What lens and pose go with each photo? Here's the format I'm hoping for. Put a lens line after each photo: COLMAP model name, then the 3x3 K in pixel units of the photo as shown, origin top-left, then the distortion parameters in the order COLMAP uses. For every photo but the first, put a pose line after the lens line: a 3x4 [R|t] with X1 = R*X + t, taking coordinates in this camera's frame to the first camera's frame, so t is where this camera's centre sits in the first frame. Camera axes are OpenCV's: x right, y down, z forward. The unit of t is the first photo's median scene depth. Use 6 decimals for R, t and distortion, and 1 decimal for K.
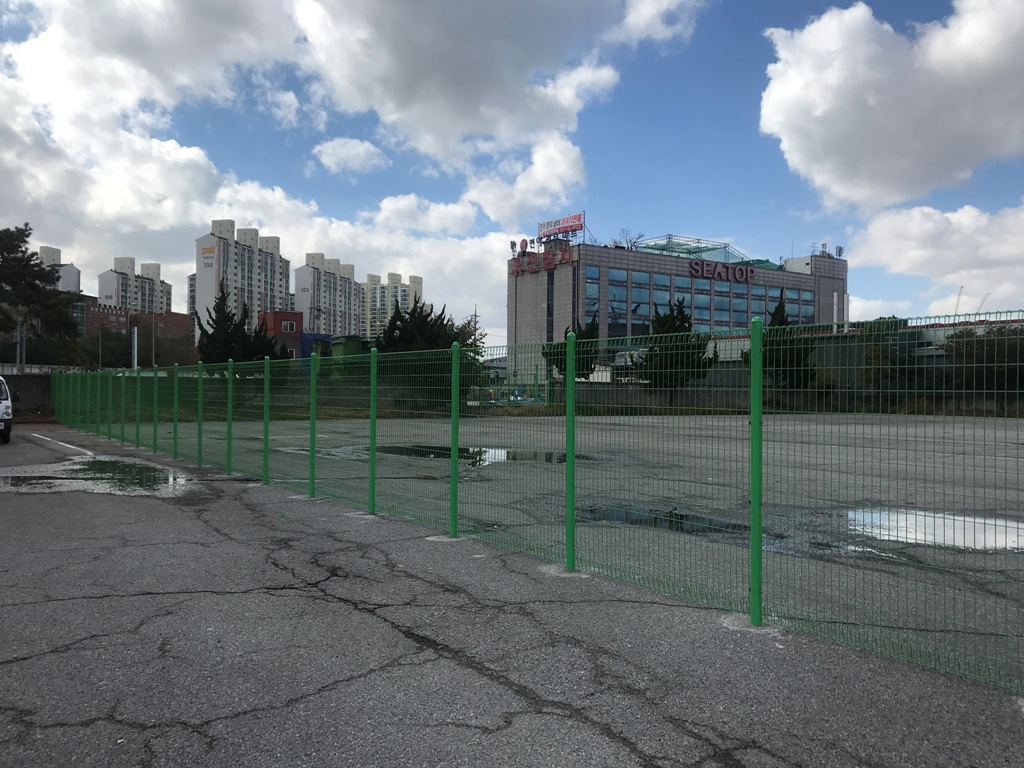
lens RADIAL K [[830.2, 0, 512.0], [0, 830.2, 384.0], [0, 0, 1]] dist [0.011817, 0.008405]
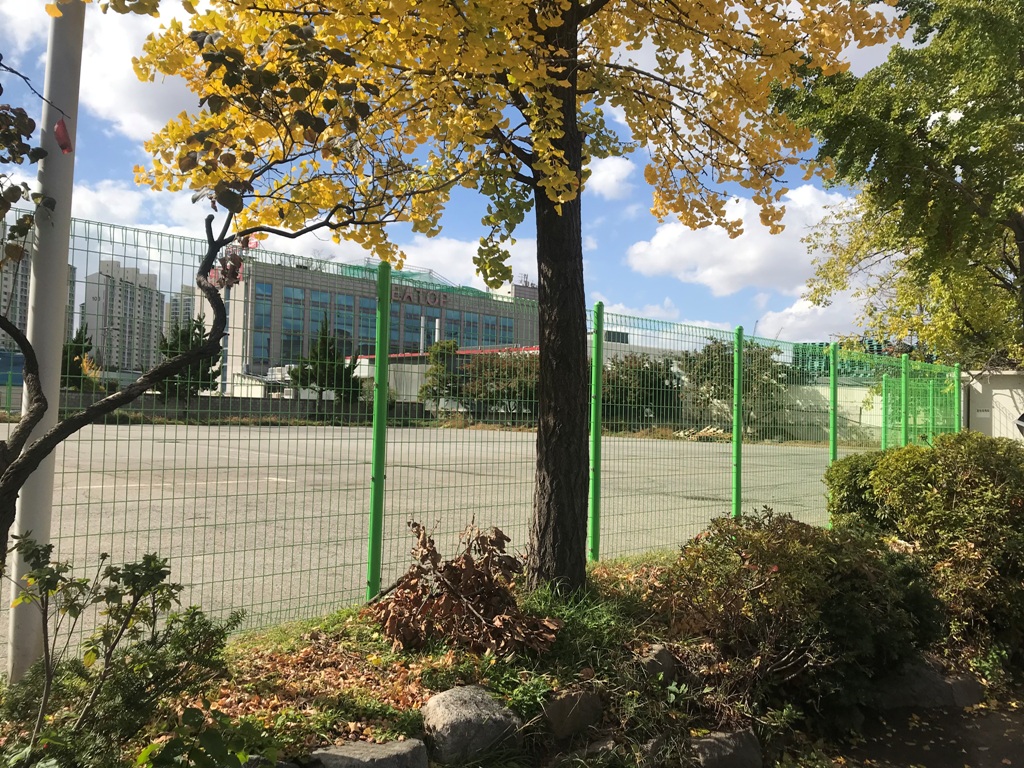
lens RADIAL K [[844.8, 0, 512.0], [0, 844.8, 384.0], [0, 0, 1]] dist [0.000323, 0.000017]
pose [[0.987112, 0.029144, 0.157352, 0.185903], [-0.024604, 0.999225, -0.030722, 0.004394], [-0.158126, 0.026454, 0.987065, -0.053020]]
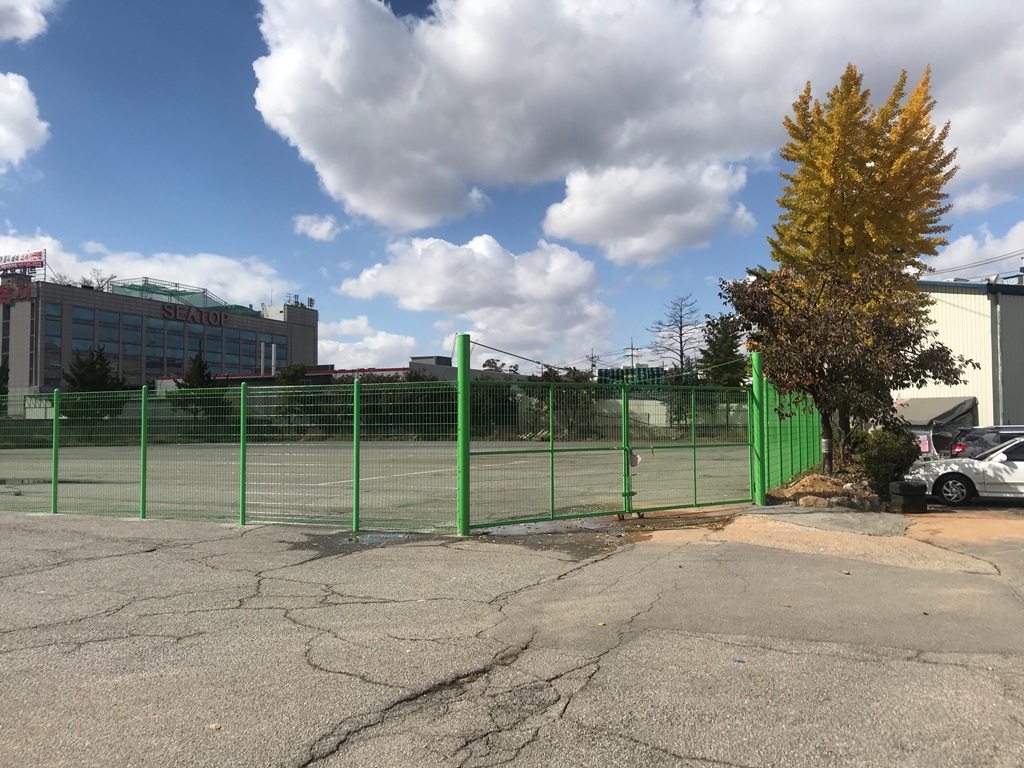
lens RADIAL K [[830.2, 0, 512.0], [0, 830.2, 384.0], [0, 0, 1]] dist [0.011817, 0.008405]
pose [[0.857115, 0.011312, 0.515001, 0.041988], [0.009958, 0.999208, -0.038520, 0.000442], [-0.515029, 0.038144, 0.856324, -0.123421]]
